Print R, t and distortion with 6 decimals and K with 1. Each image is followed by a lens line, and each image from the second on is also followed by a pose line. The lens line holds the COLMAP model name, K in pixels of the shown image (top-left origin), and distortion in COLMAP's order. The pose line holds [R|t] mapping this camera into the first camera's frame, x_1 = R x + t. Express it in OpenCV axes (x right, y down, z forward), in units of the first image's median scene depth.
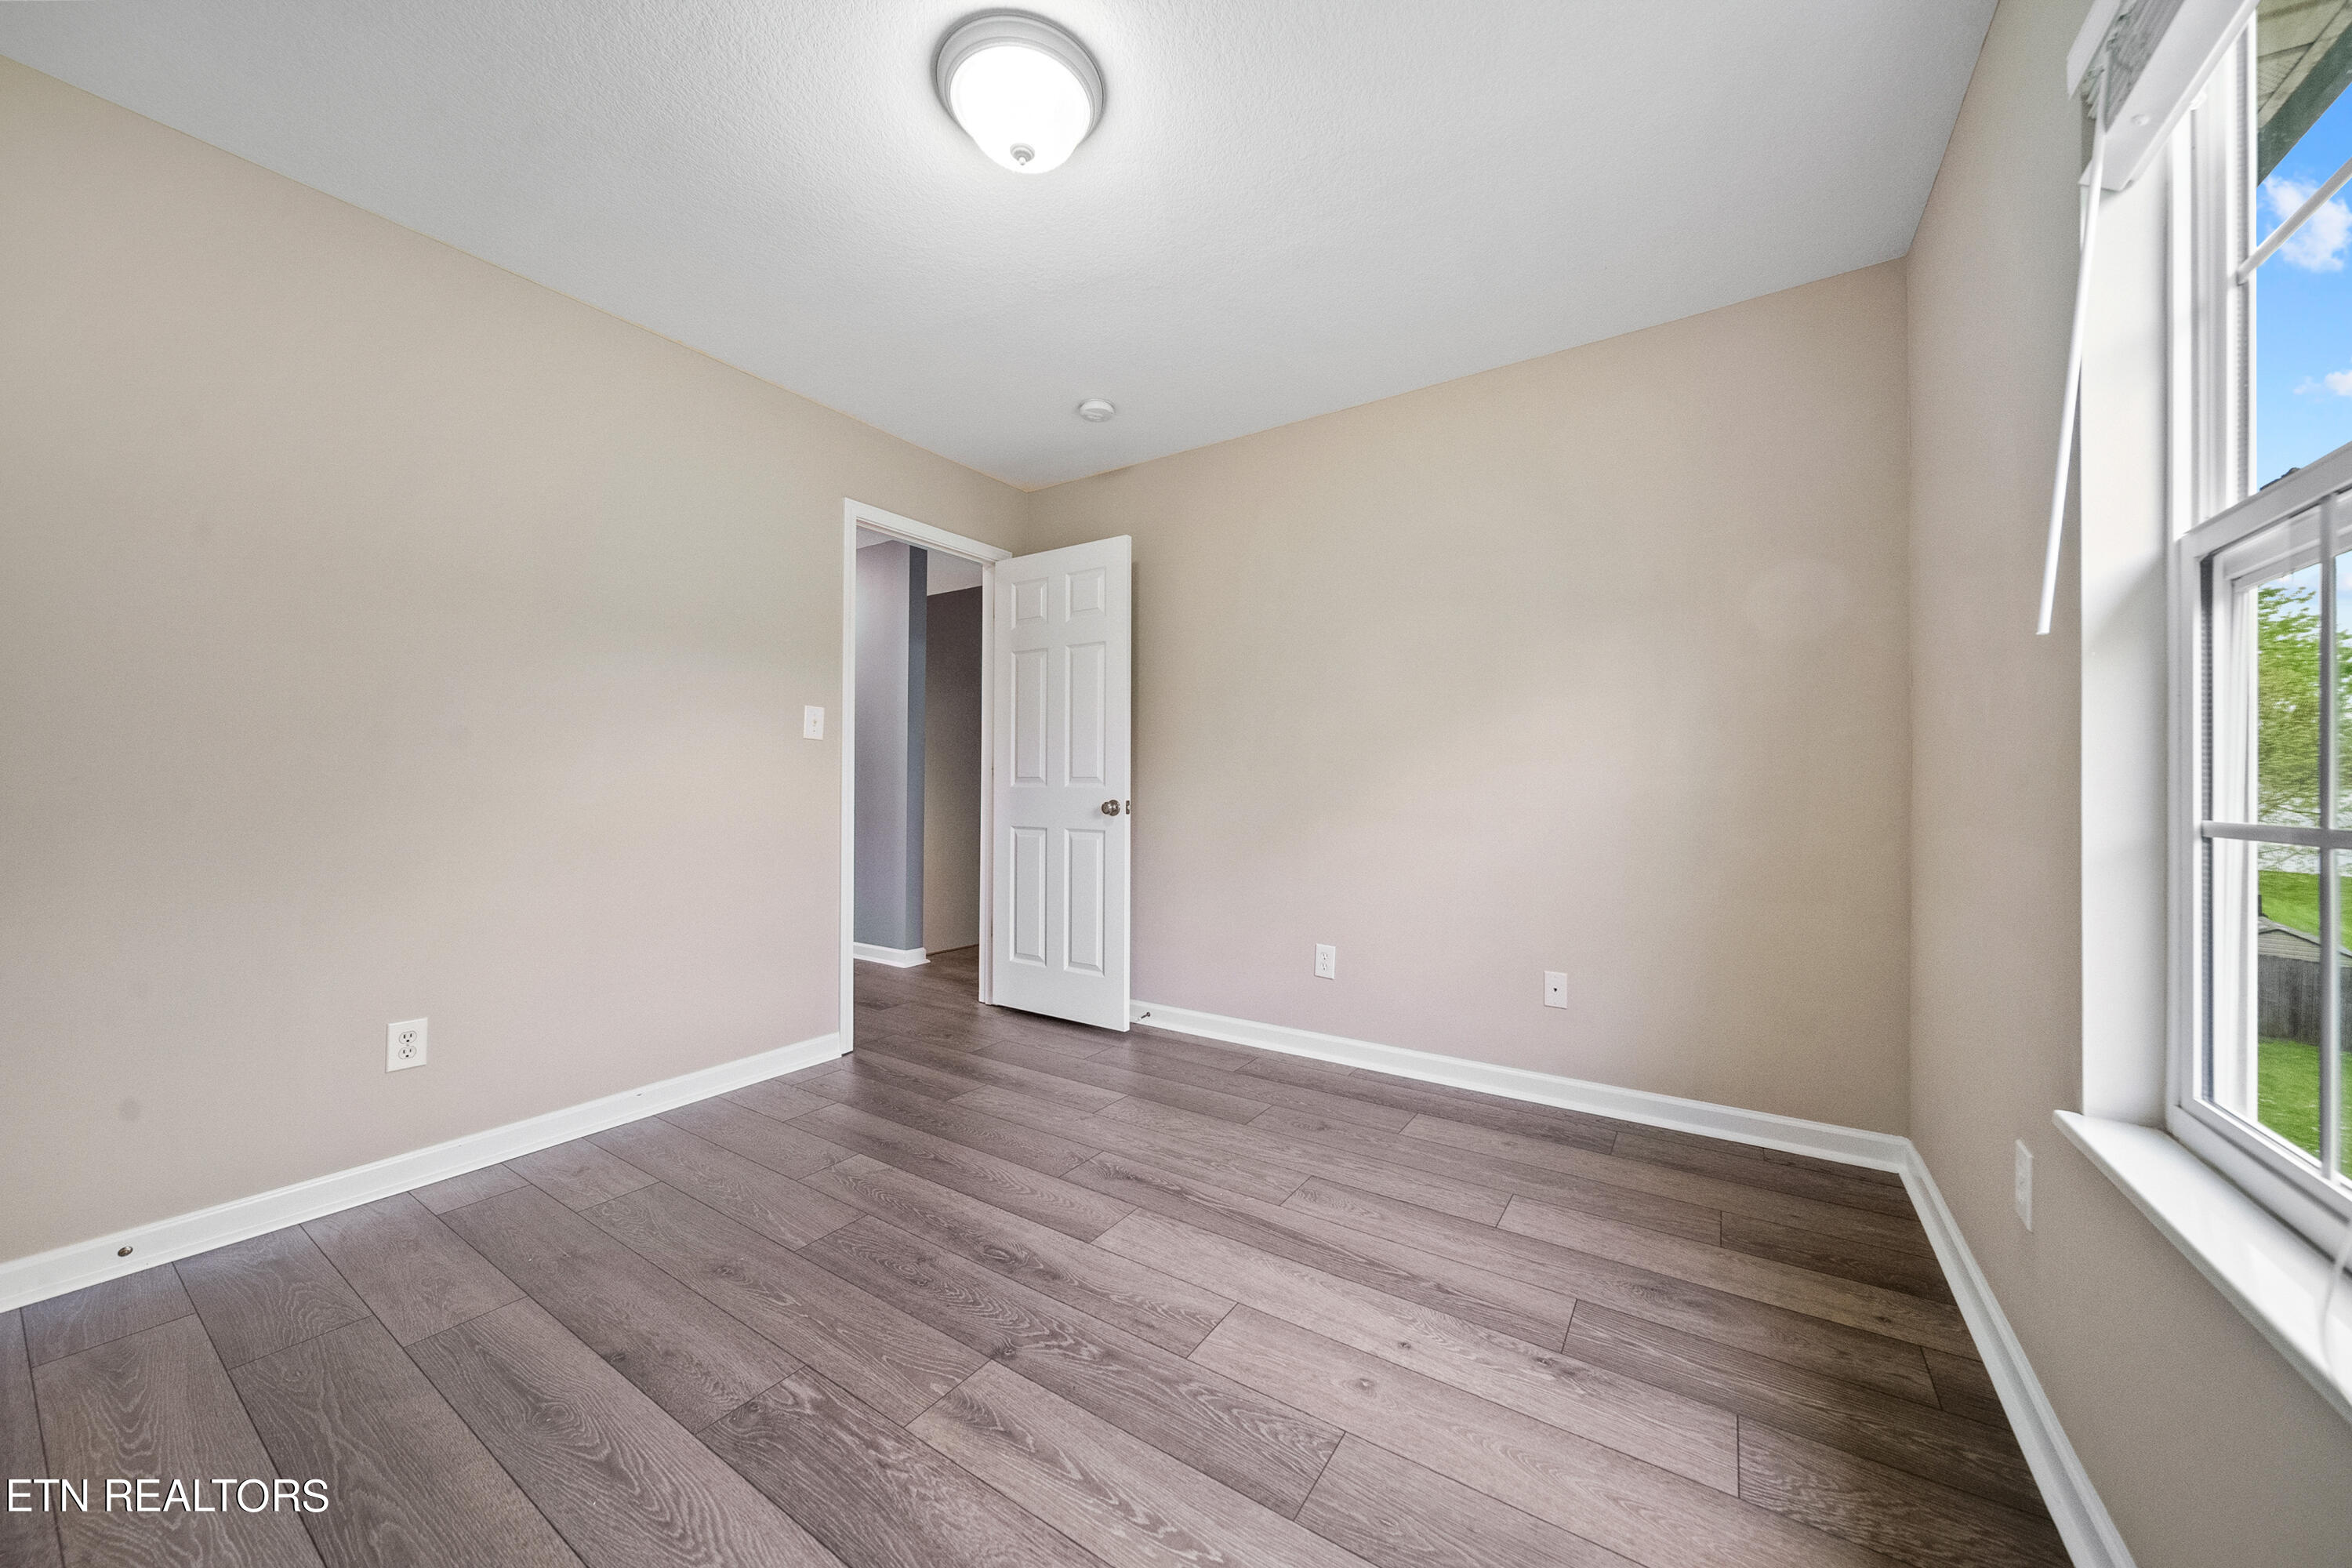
lens RADIAL K [[816.0, 0, 1172.2], [0, 816.0, 784.2], [0, 0, 1]] dist [-0.001418, -0.000668]
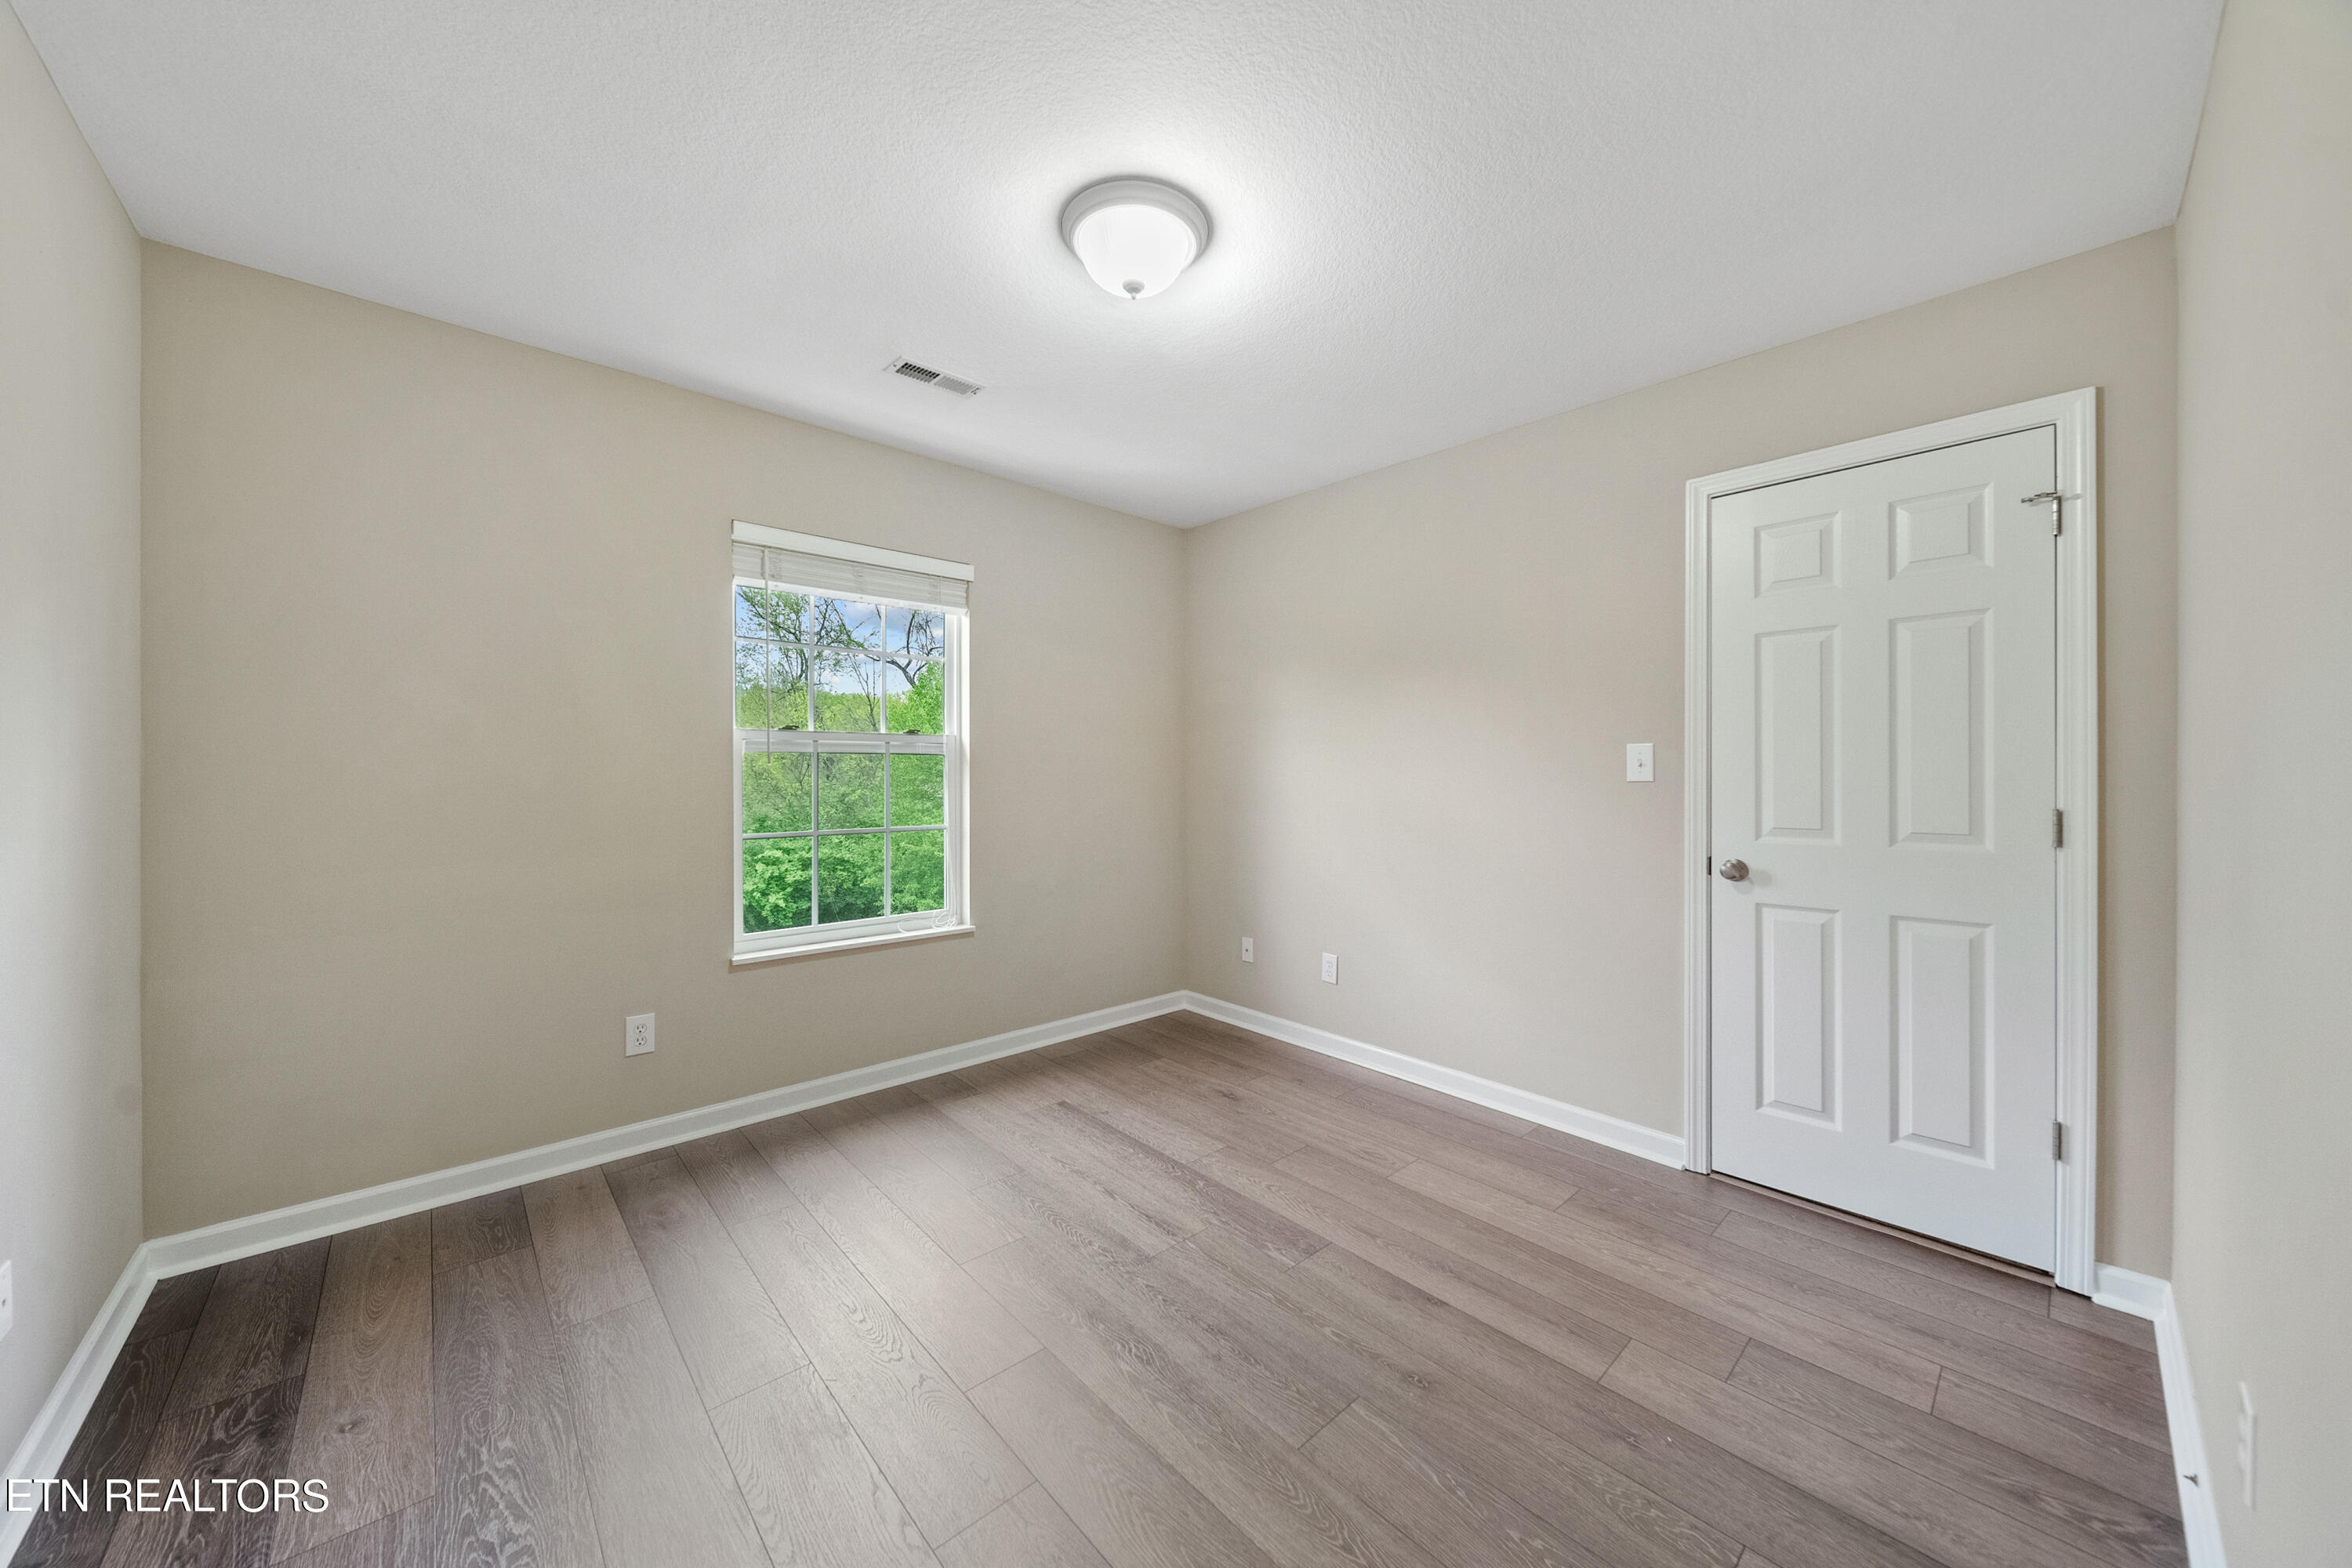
lens RADIAL K [[816.0, 0, 1172.2], [0, 816.0, 784.2], [0, 0, 1]] dist [-0.001418, -0.000668]
pose [[-0.969886, -0.010164, 0.243346, -0.515485], [-0.007423, 0.999898, 0.012178, -0.111816], [-0.243445, 0.010005, -0.969863, 2.067731]]
